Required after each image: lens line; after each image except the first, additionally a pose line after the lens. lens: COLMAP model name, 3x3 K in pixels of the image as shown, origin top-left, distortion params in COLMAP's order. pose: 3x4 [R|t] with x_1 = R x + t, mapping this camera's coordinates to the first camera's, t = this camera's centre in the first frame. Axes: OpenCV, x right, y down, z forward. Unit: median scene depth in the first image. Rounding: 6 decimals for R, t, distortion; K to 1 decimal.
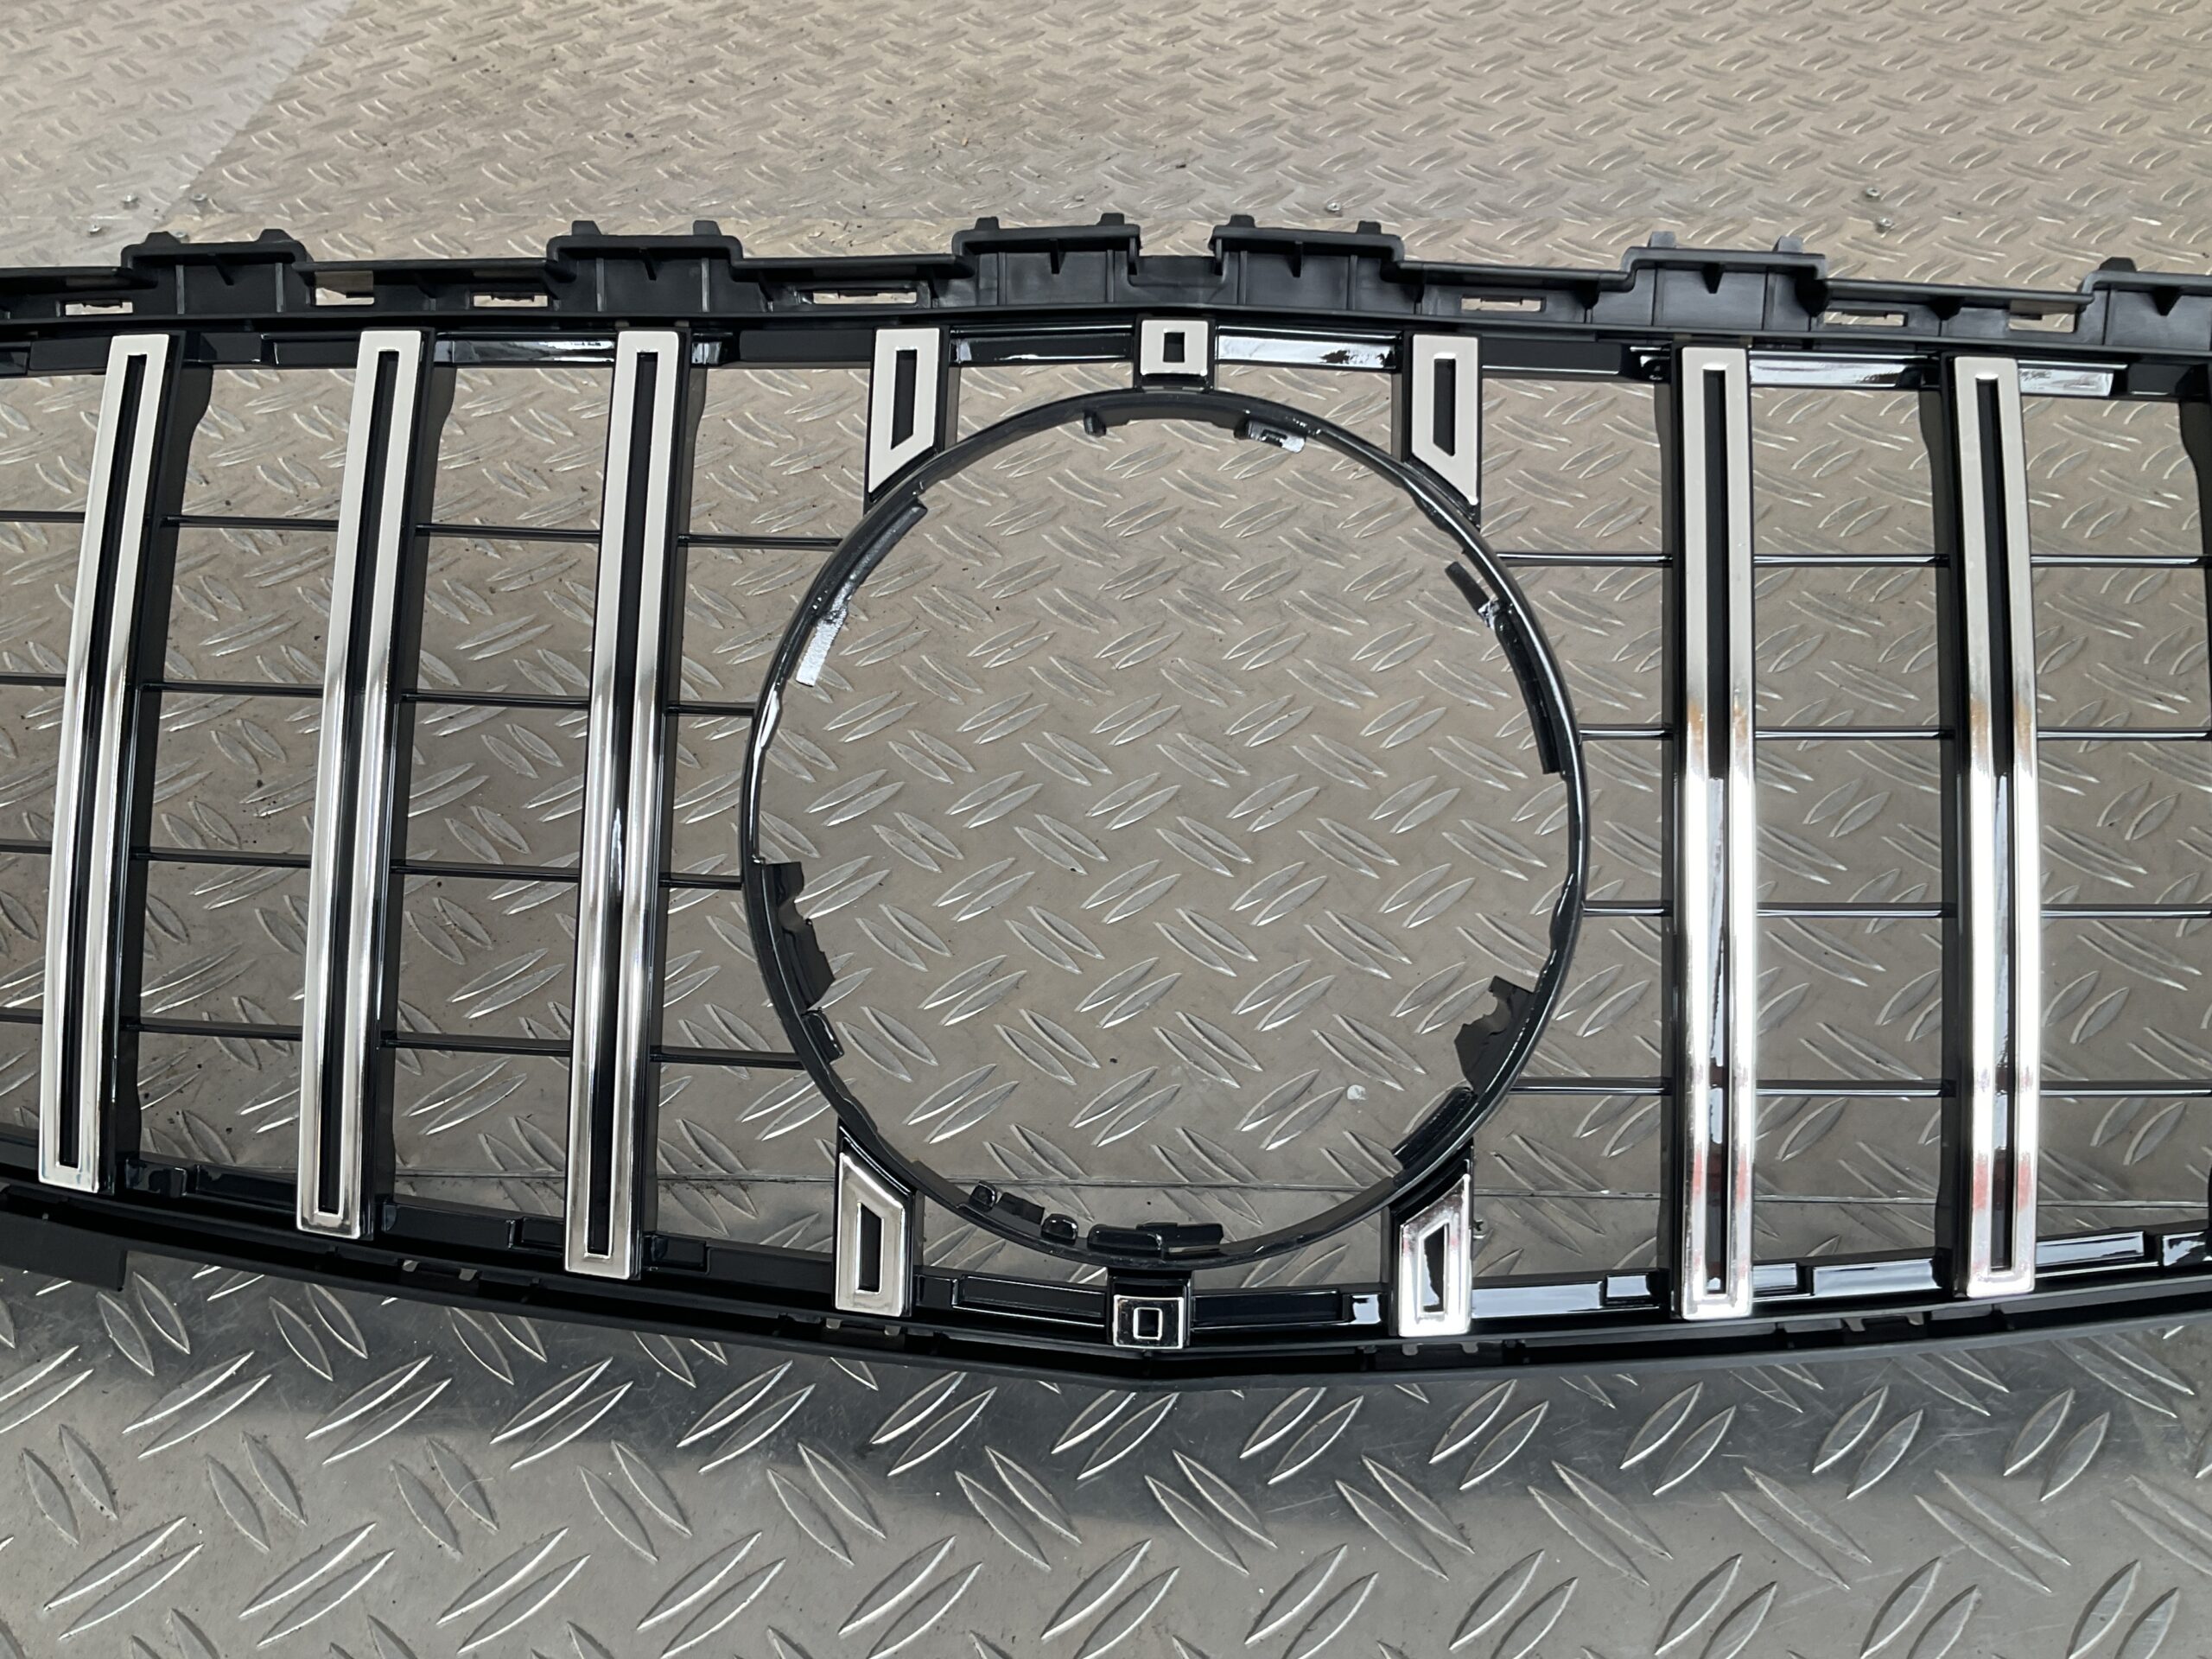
lens RADIAL K [[2005.0, 0, 1106.0], [0, 2005.0, 829.5], [0, 0, 1]] dist [0.098592, -0.221729]
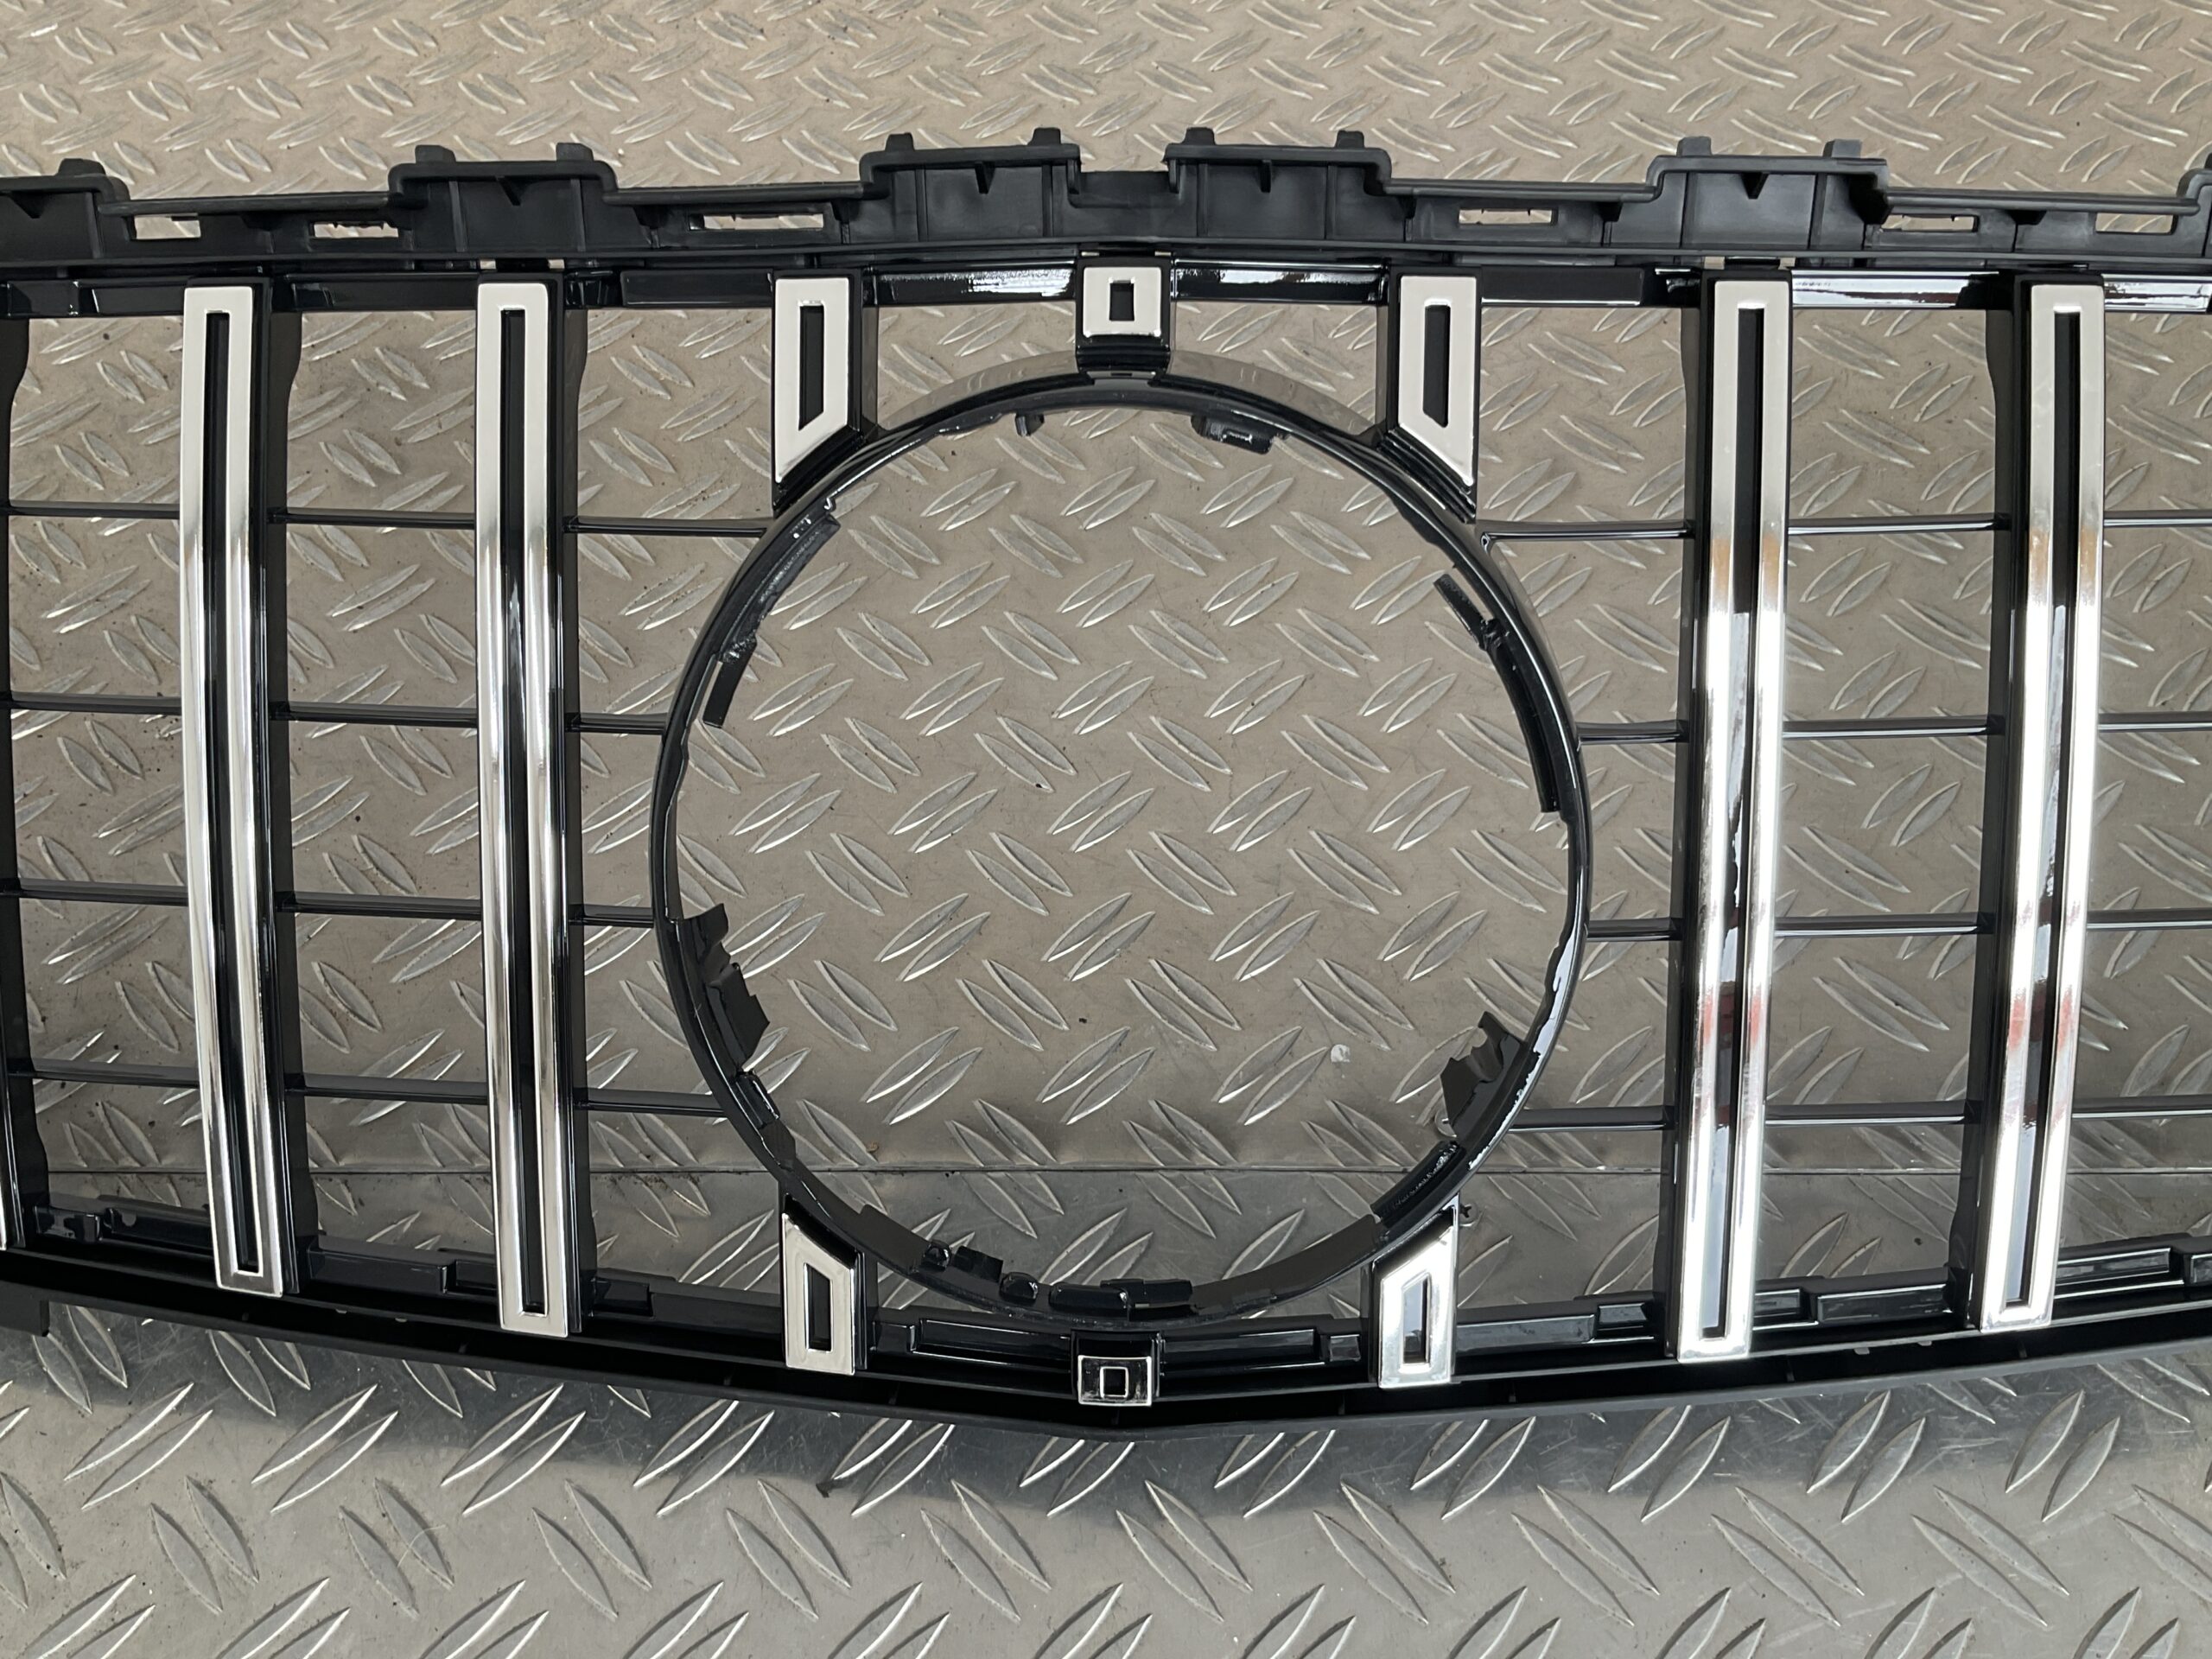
lens RADIAL K [[2005.0, 0, 1106.0], [0, 2005.0, 829.5], [0, 0, 1]] dist [0.098592, -0.221729]
pose [[0.999717, -0.022242, -0.008418, 0.028832], [0.023470, 0.979873, 0.198235, -0.186575], [0.003839, -0.198377, 0.980118, 0.111825]]
